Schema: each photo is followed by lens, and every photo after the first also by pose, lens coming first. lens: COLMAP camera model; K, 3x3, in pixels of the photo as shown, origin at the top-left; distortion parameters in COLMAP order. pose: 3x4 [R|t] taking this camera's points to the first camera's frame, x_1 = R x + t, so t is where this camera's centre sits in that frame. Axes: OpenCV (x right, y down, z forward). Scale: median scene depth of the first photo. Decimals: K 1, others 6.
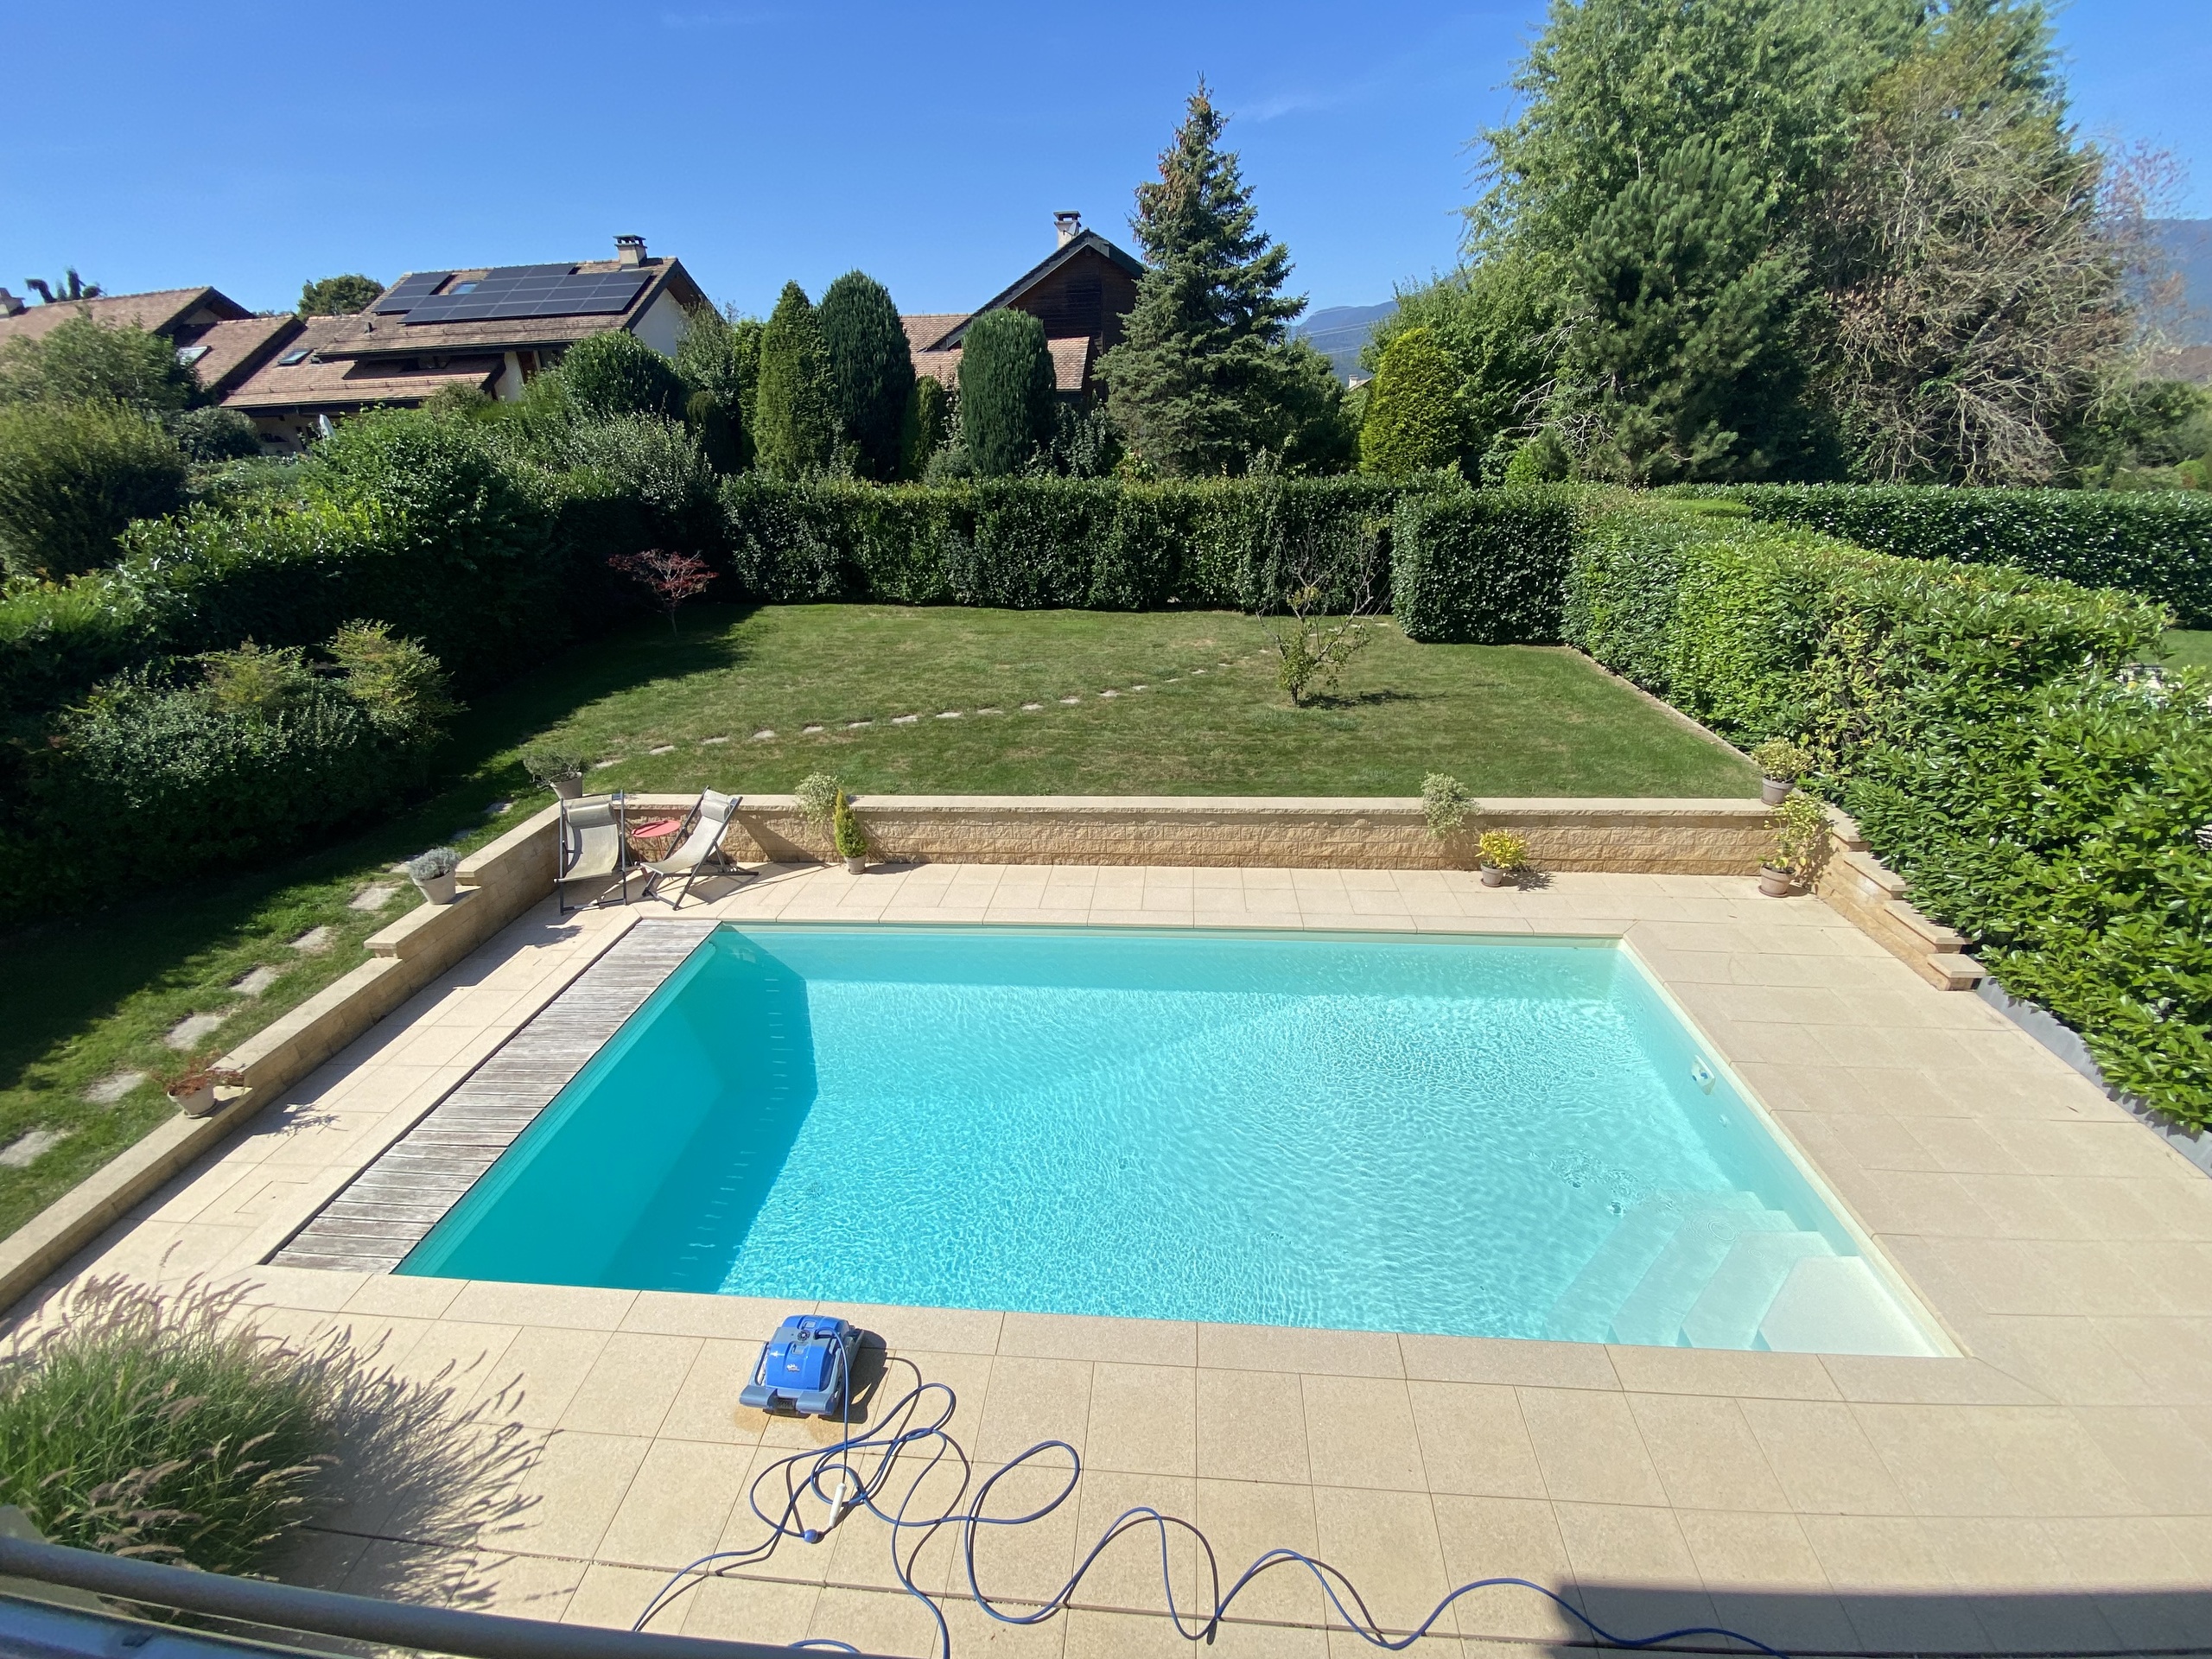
lens RADIAL K [[908.5, 0, 1112.3], [0, 908.5, 828.4], [0, 0, 1]] dist [0.017140, -0.018350]
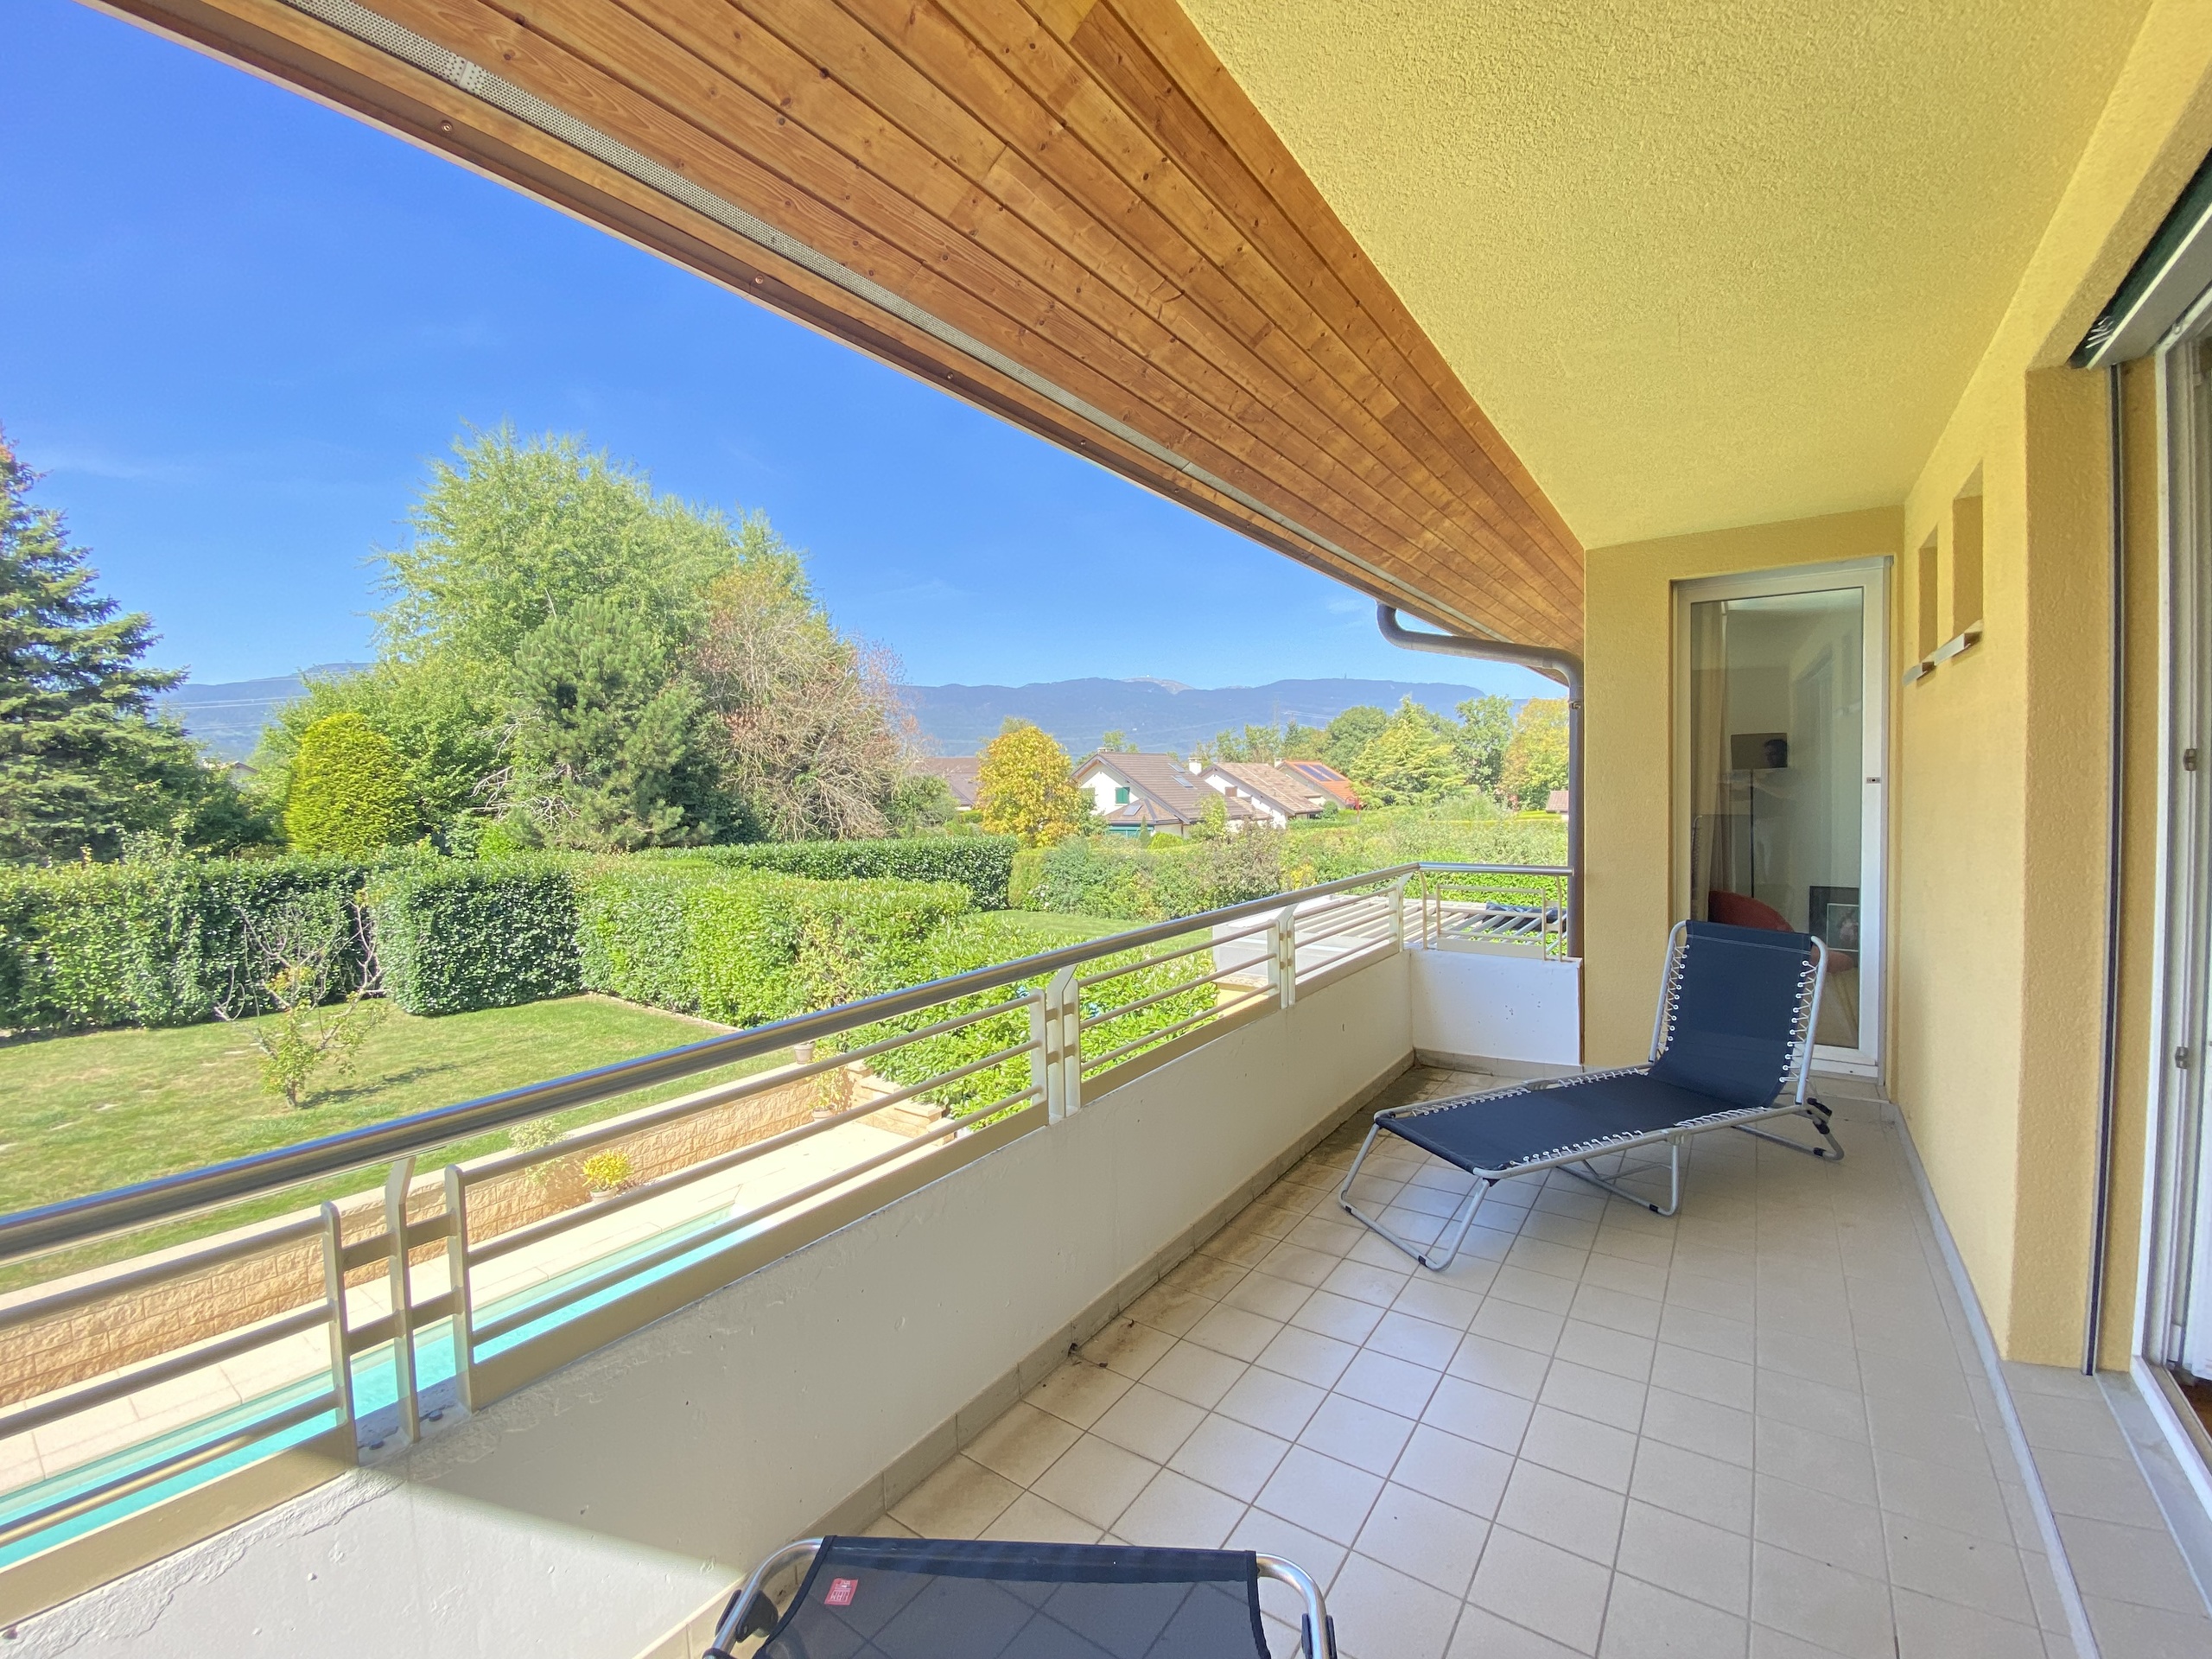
lens RADIAL K [[908.5, 0, 1116.1], [0, 908.5, 825.7], [0, 0, 1]] dist [0.017140, -0.018350]
pose [[0.516883, -0.017575, 0.855876, -0.079536], [0.349906, 0.916795, -0.192490, 0.034321], [-0.781280, 0.398971, 0.480025, -0.055983]]
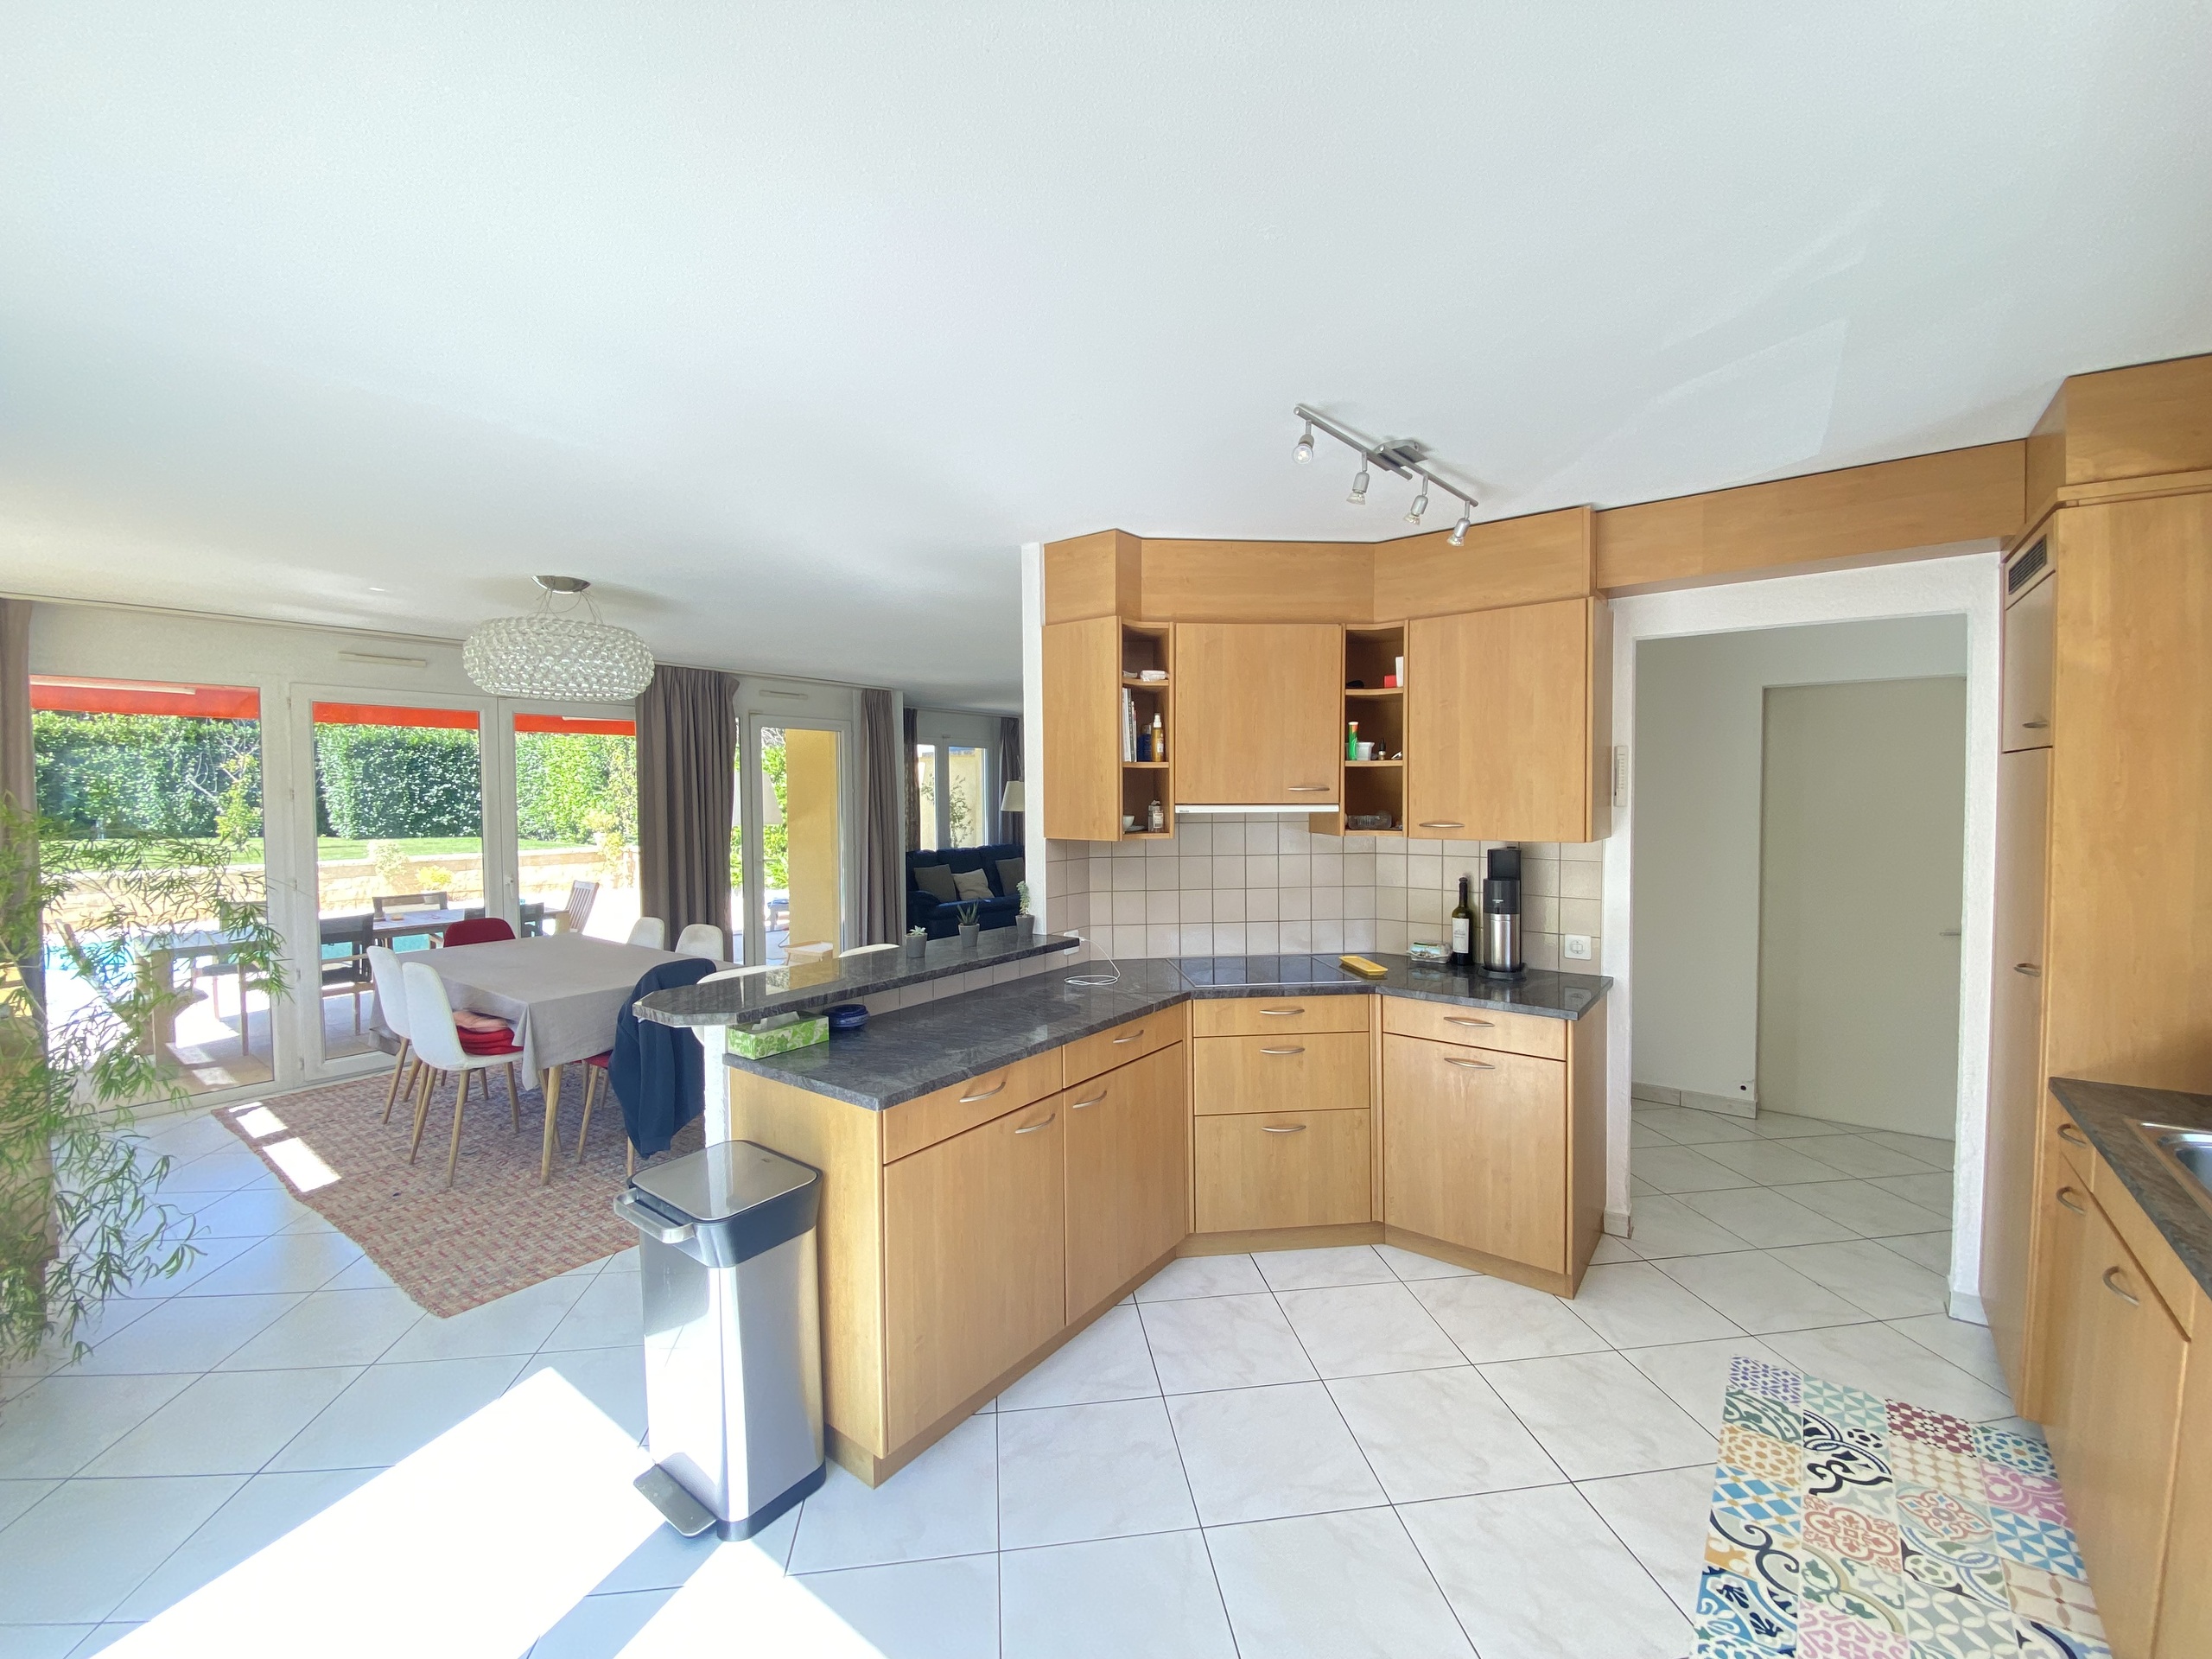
lens RADIAL K [[906.2, 0, 1120.8], [0, 906.2, 821.4], [0, 0, 1]] dist [0.000919, -0.010366]
pose [[0.535275, -0.006878, 0.844650, -0.126923], [0.336391, 0.918984, -0.205695, 0.327835], [-0.774804, 0.394236, 0.494223, -0.363666]]
